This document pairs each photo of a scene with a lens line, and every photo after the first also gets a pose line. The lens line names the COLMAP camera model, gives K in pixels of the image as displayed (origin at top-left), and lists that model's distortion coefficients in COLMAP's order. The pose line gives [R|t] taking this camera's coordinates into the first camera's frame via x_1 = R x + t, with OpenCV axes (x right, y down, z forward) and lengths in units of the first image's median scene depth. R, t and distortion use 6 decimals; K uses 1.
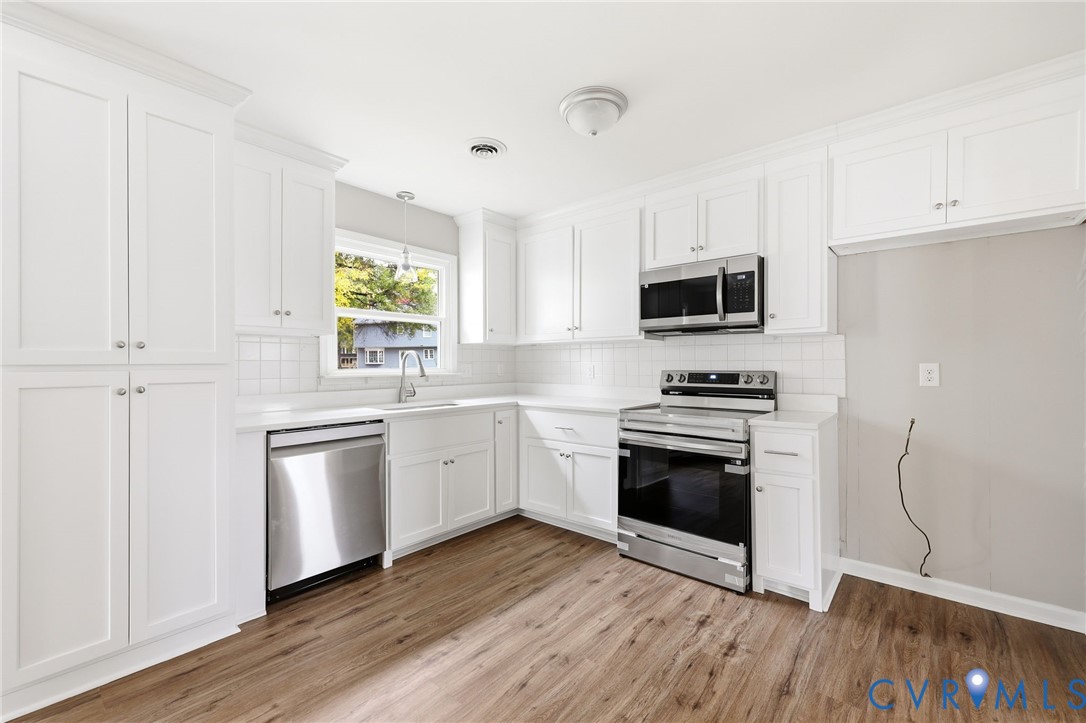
lens RADIAL K [[443.3, 0, 543.6], [0, 443.3, 365.7], [0, 0, 1]] dist [-0.004016, 0.000995]
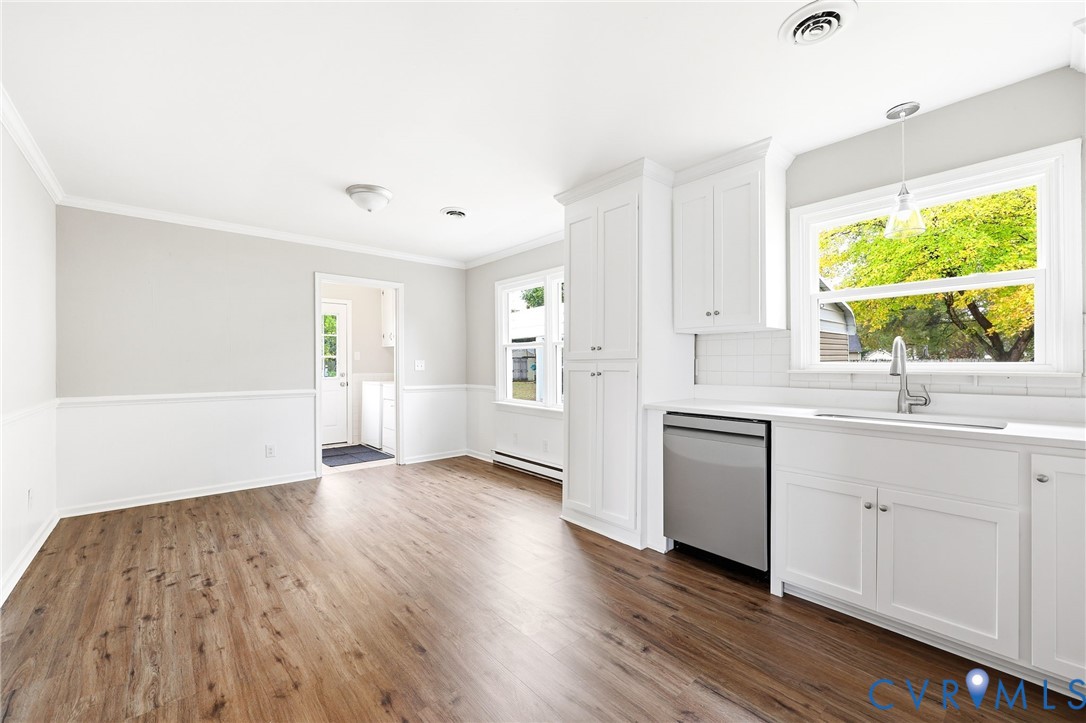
lens RADIAL K [[443.3, 0, 540.5], [0, 443.3, 363.5], [0, 0, 1]] dist [-0.004016, 0.000995]
pose [[-0.158071, 0.004862, -0.987416, 0.579569], [0.000304, 0.999988, 0.004875, 0.004148], [0.987428, 0.000470, -0.158070, 0.708979]]
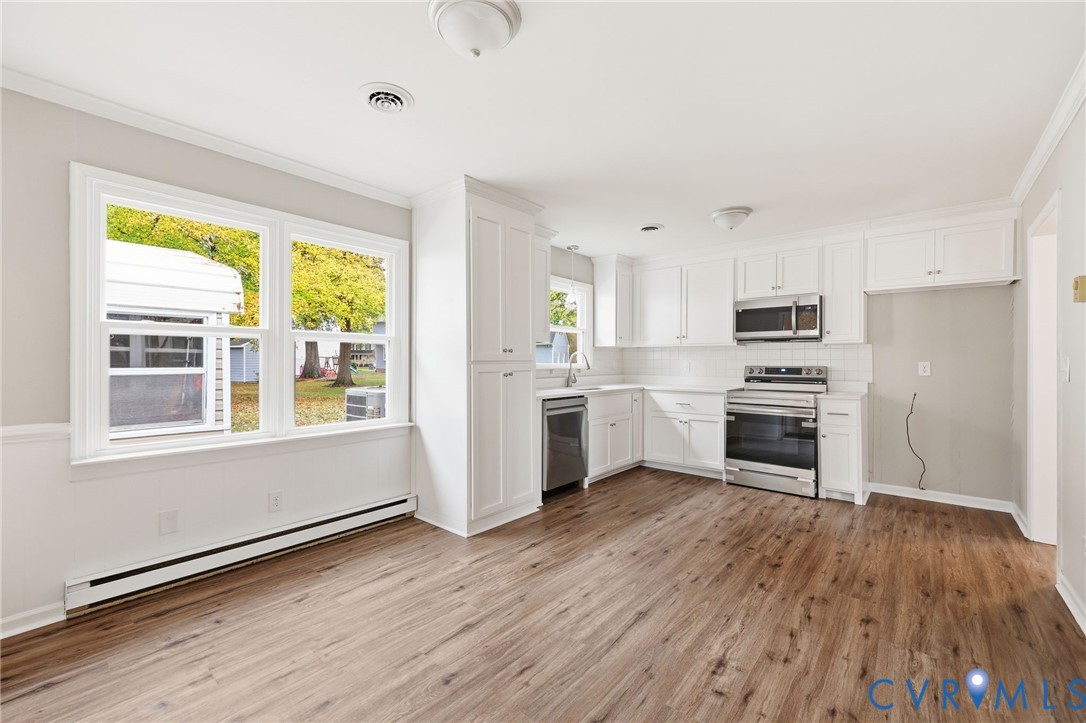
lens RADIAL K [[443.3, 0, 540.9], [0, 443.3, 361.1], [0, 0, 1]] dist [-0.004016, 0.000995]
pose [[0.999990, 0.004049, -0.001634, -0.531539], [-0.004054, 0.999986, -0.003399, 0.003136], [0.001620, 0.003405, 0.999993, -0.622358]]
